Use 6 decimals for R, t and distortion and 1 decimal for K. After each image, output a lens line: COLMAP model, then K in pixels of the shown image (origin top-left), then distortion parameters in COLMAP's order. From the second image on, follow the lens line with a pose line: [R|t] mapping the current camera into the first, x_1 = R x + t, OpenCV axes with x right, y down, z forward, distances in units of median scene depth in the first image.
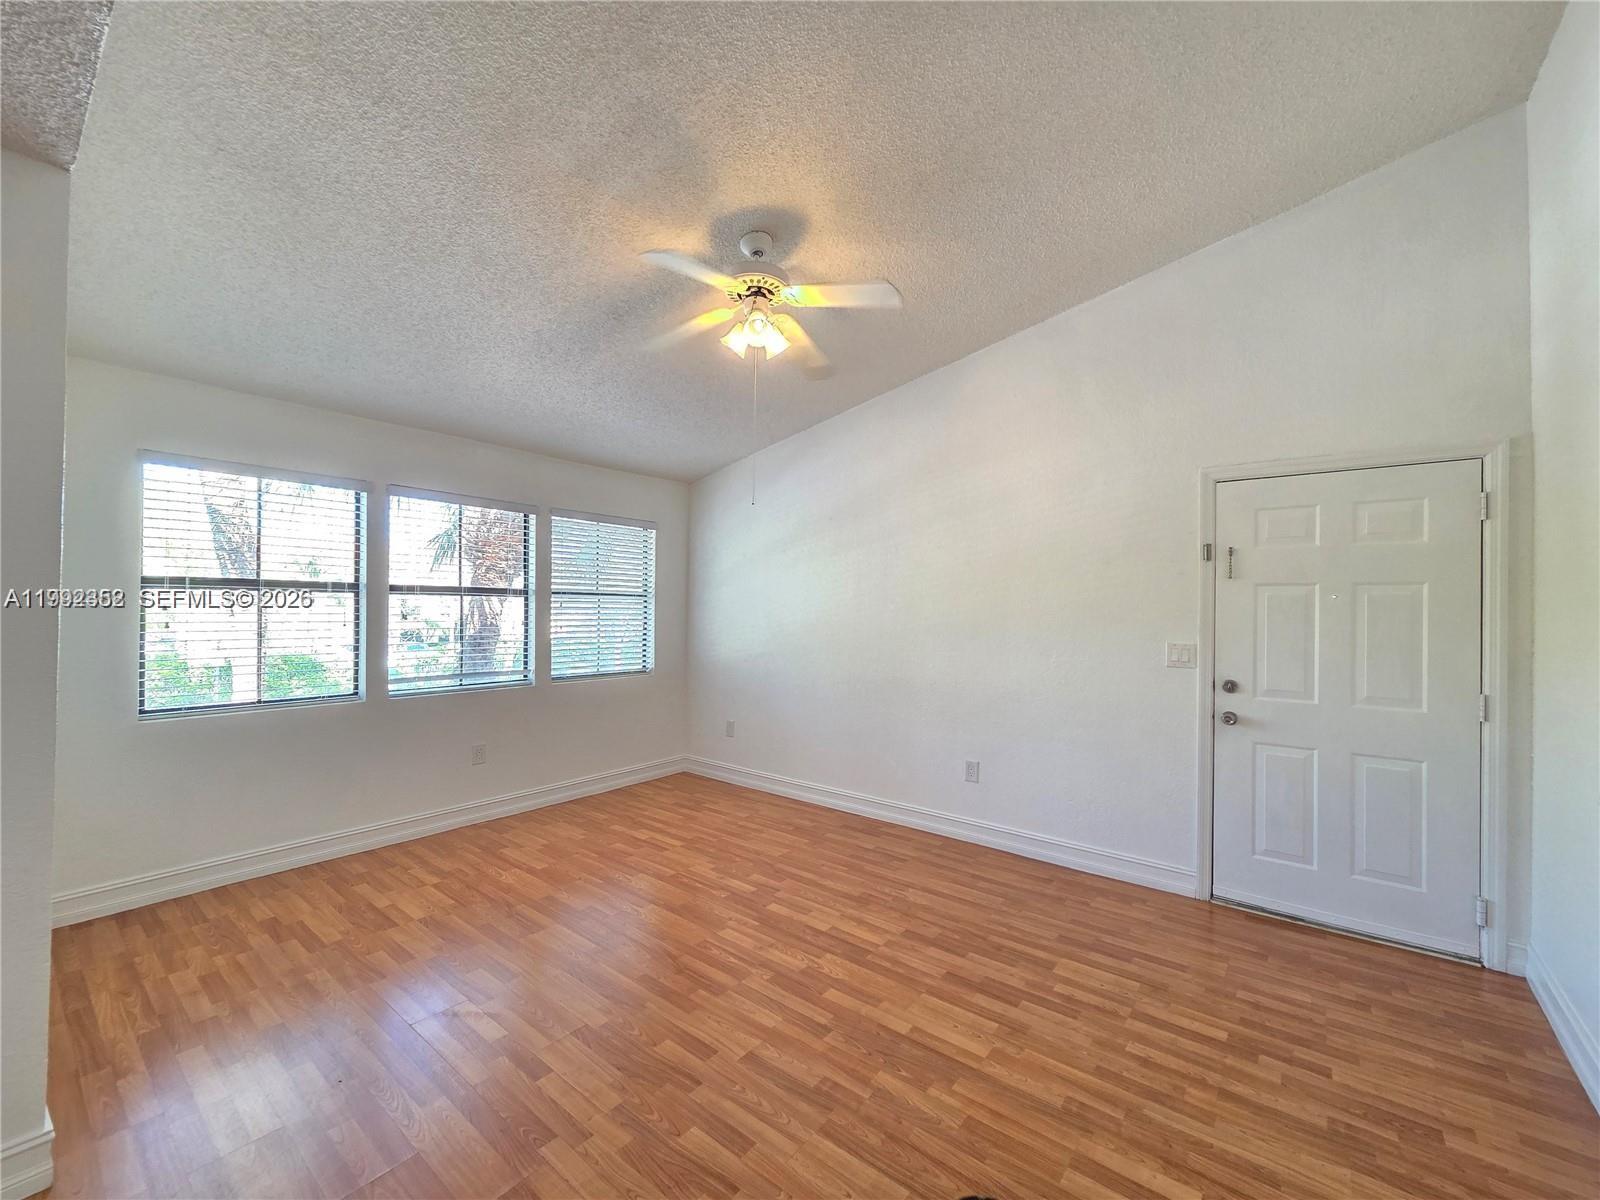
lens RADIAL K [[653.8, 0, 798.6], [0, 653.8, 604.7], [0, 0, 1]] dist [0.003344, 0.000746]
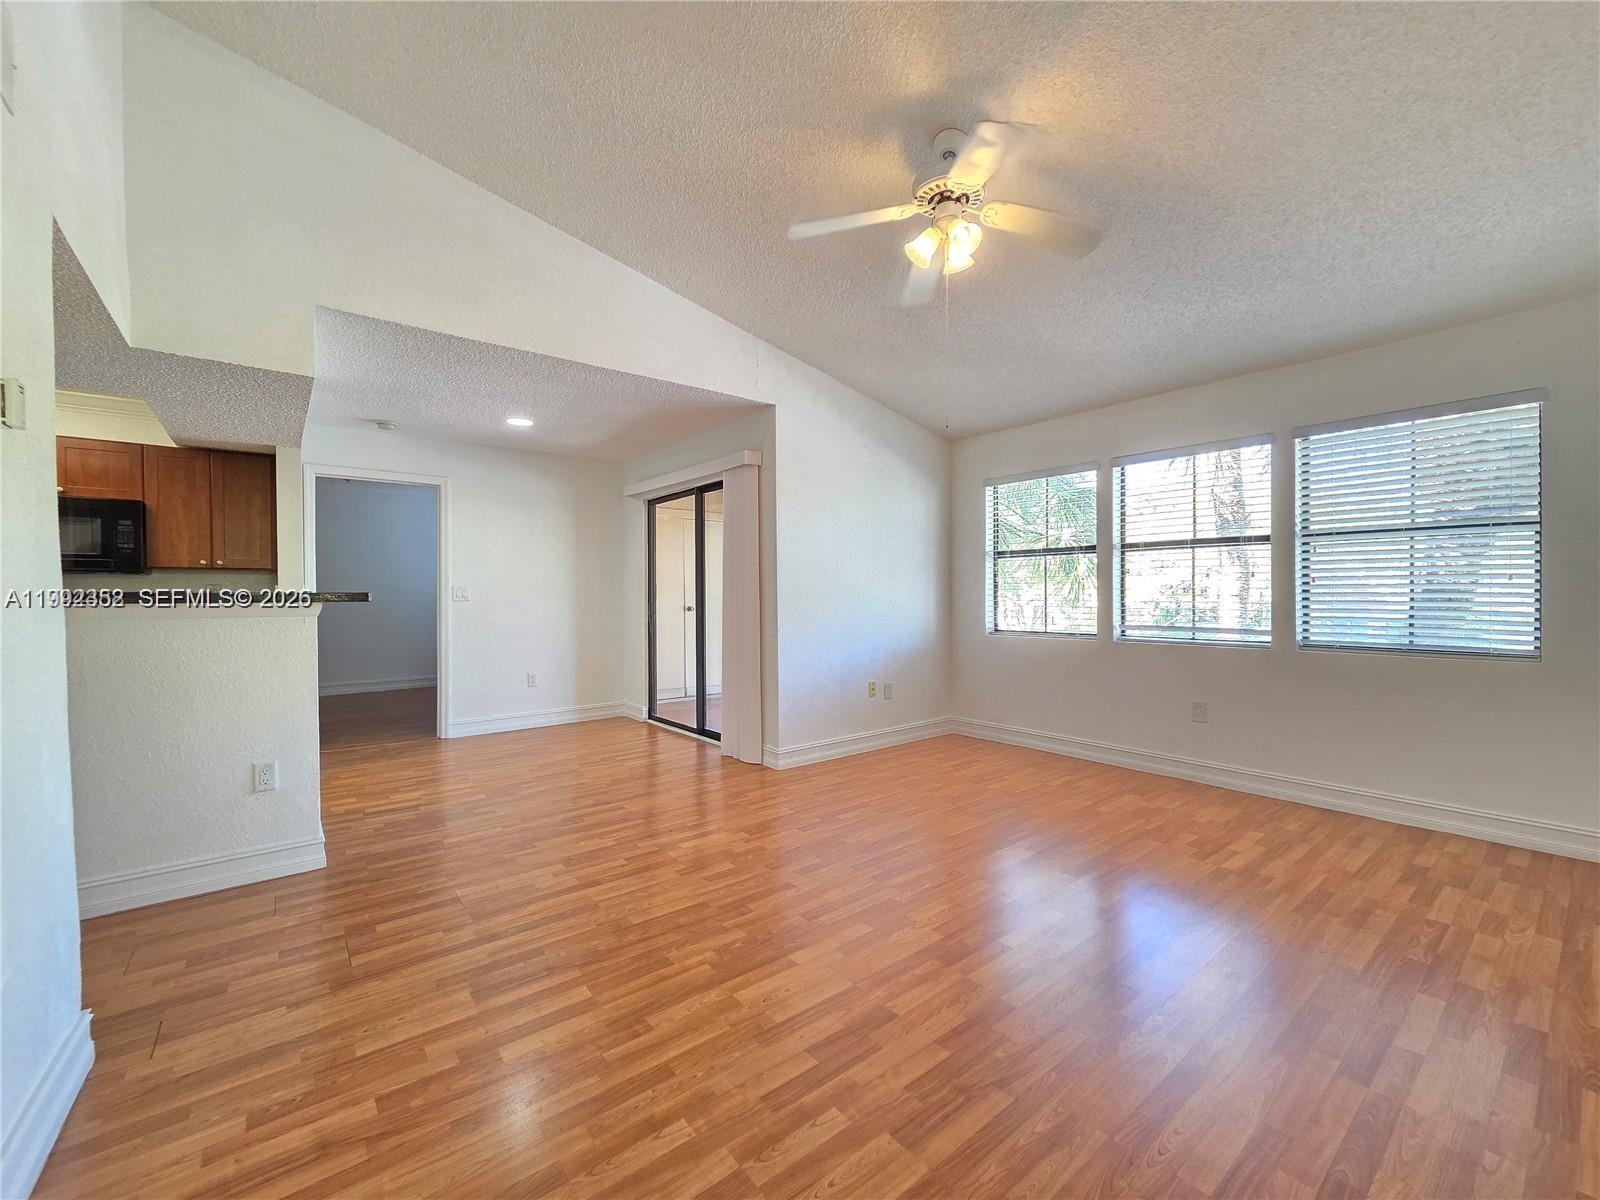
lens RADIAL K [[653.8, 0, 796.4], [0, 653.8, 604.9], [0, 0, 1]] dist [0.003344, 0.000746]
pose [[-0.228518, 0.003186, -0.973534, 0.820235], [0.006295, 0.999979, 0.001795, 0.094741], [0.973519, -0.005718, -0.228533, 0.915114]]
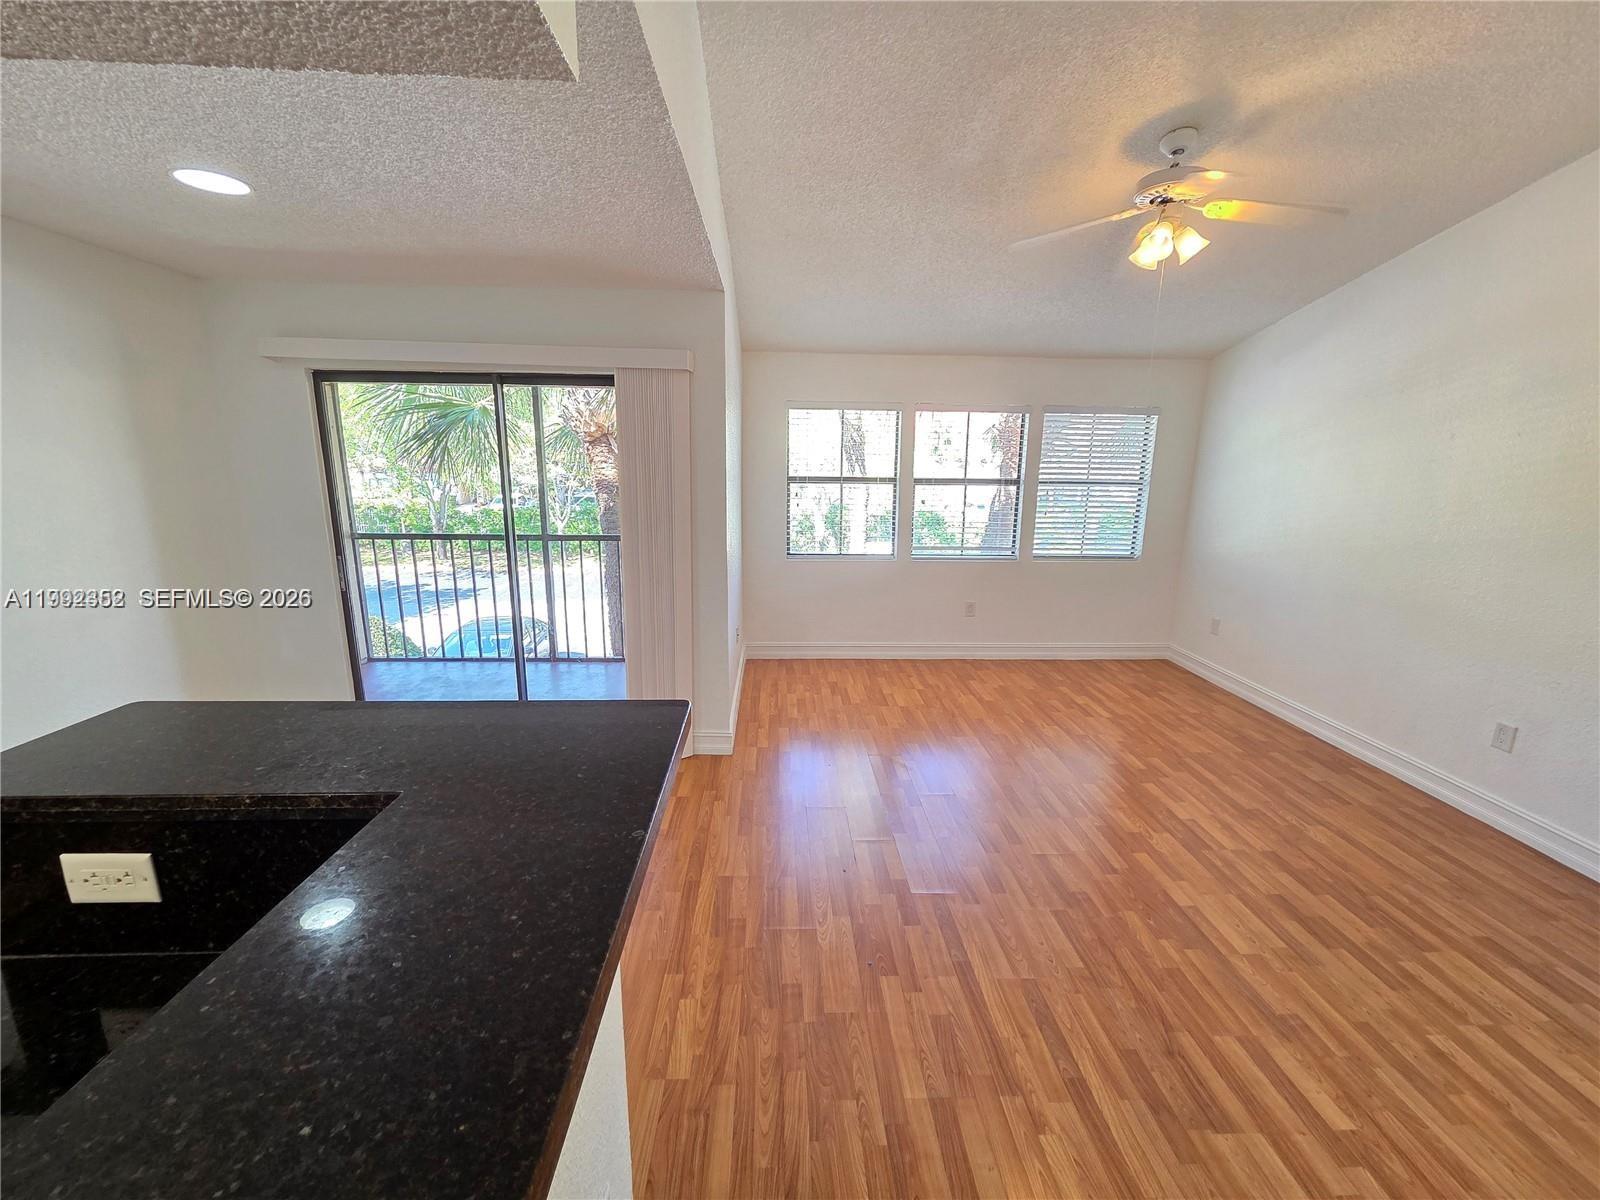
lens RADIAL K [[653.8, 0, 802.2], [0, 653.8, 605.9], [0, 0, 1]] dist [0.003344, 0.000746]
pose [[0.650881, 0.161437, -0.741817, 0.368874], [-0.001768, 0.977449, 0.211164, -0.074804], [0.759178, -0.136131, 0.636488, -0.121944]]
